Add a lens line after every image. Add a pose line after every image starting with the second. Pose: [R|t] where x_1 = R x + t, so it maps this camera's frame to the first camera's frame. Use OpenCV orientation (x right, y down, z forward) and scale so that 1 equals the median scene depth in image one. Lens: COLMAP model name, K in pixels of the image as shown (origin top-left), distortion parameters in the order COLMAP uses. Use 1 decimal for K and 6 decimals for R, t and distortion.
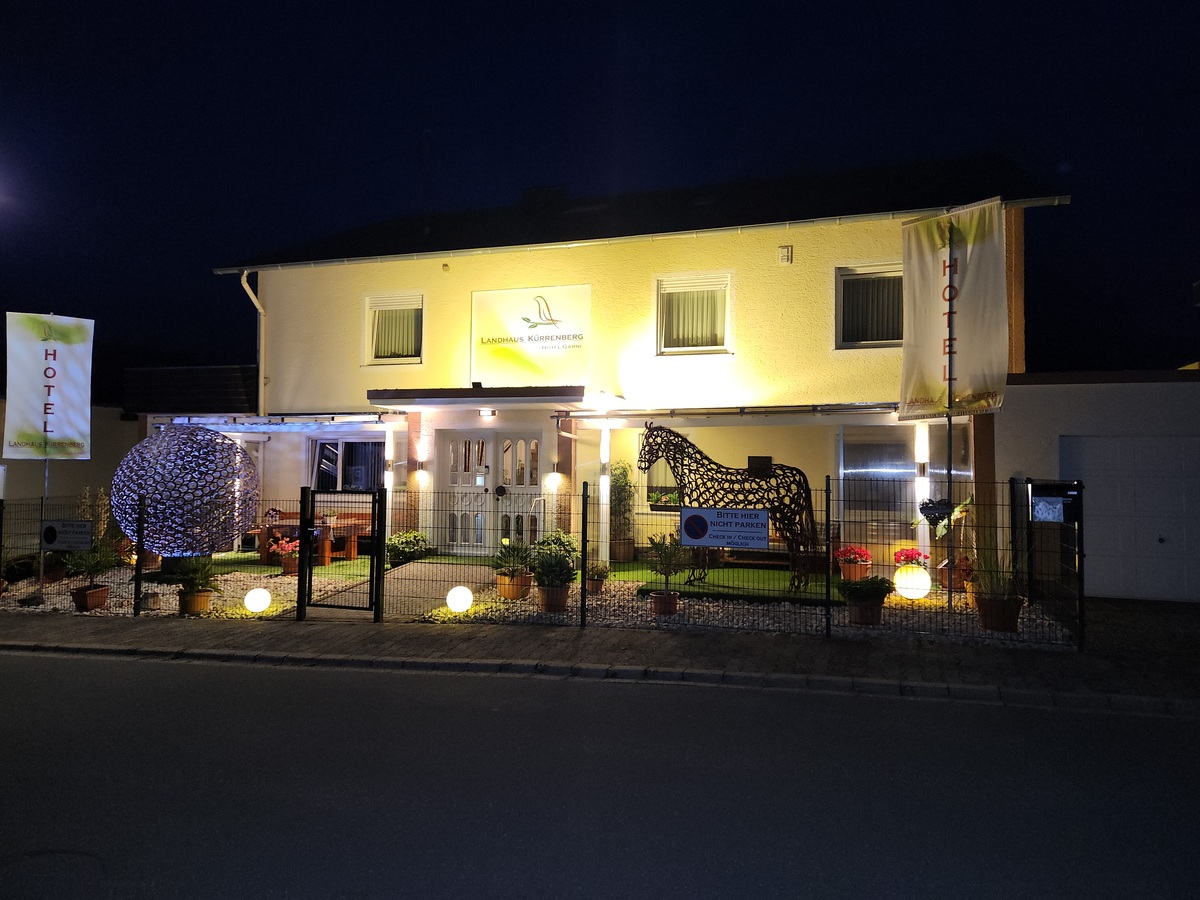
lens RADIAL K [[796.2, 0, 601.1], [0, 796.2, 447.6], [0, 0, 1]] dist [0.023722, -0.002990]
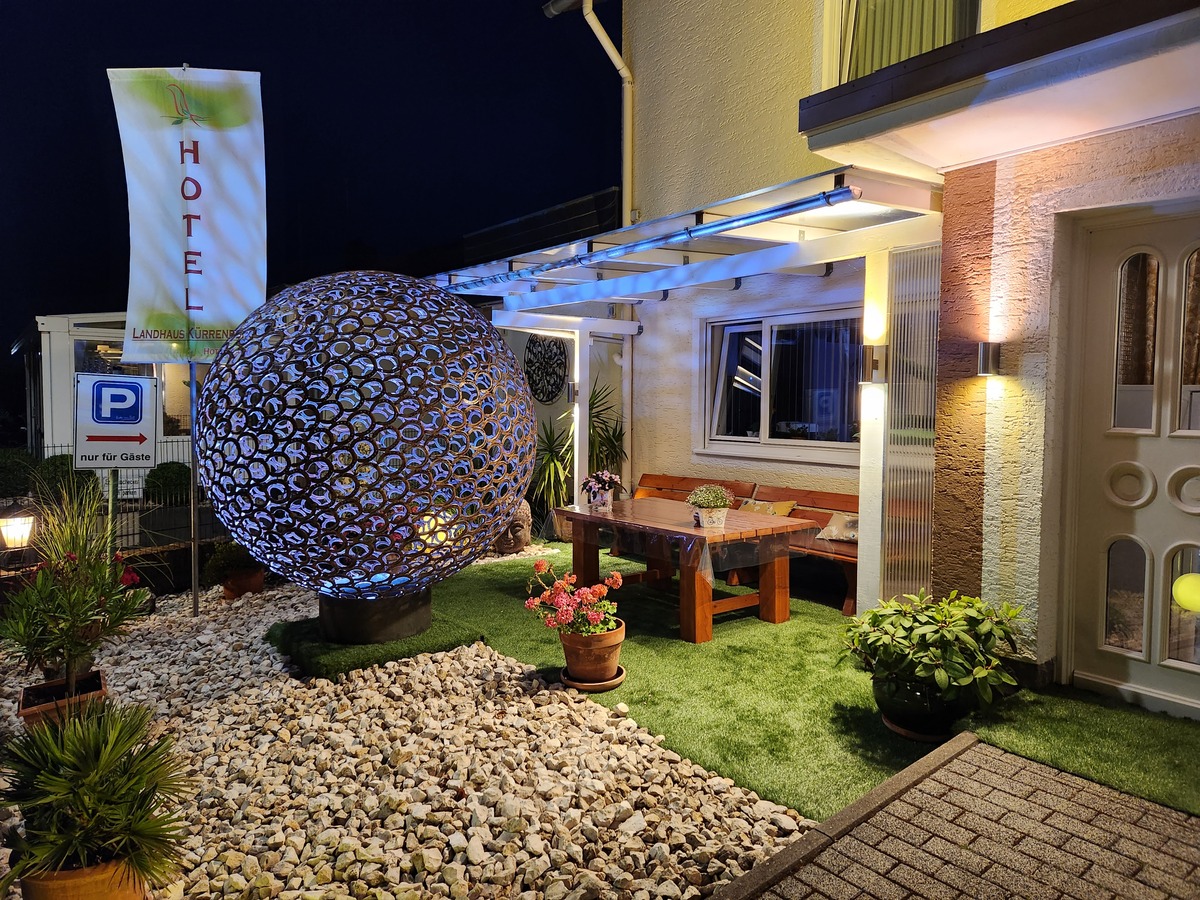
lens RADIAL K [[796.2, 0, 599.3], [0, 796.2, 447.1], [0, 0, 1]] dist [0.023722, -0.002990]
pose [[0.824910, 0.032548, -0.564326, -0.180581], [0.012356, 0.997064, 0.075568, 0.030832], [0.565129, -0.069310, 0.822086, 0.691897]]
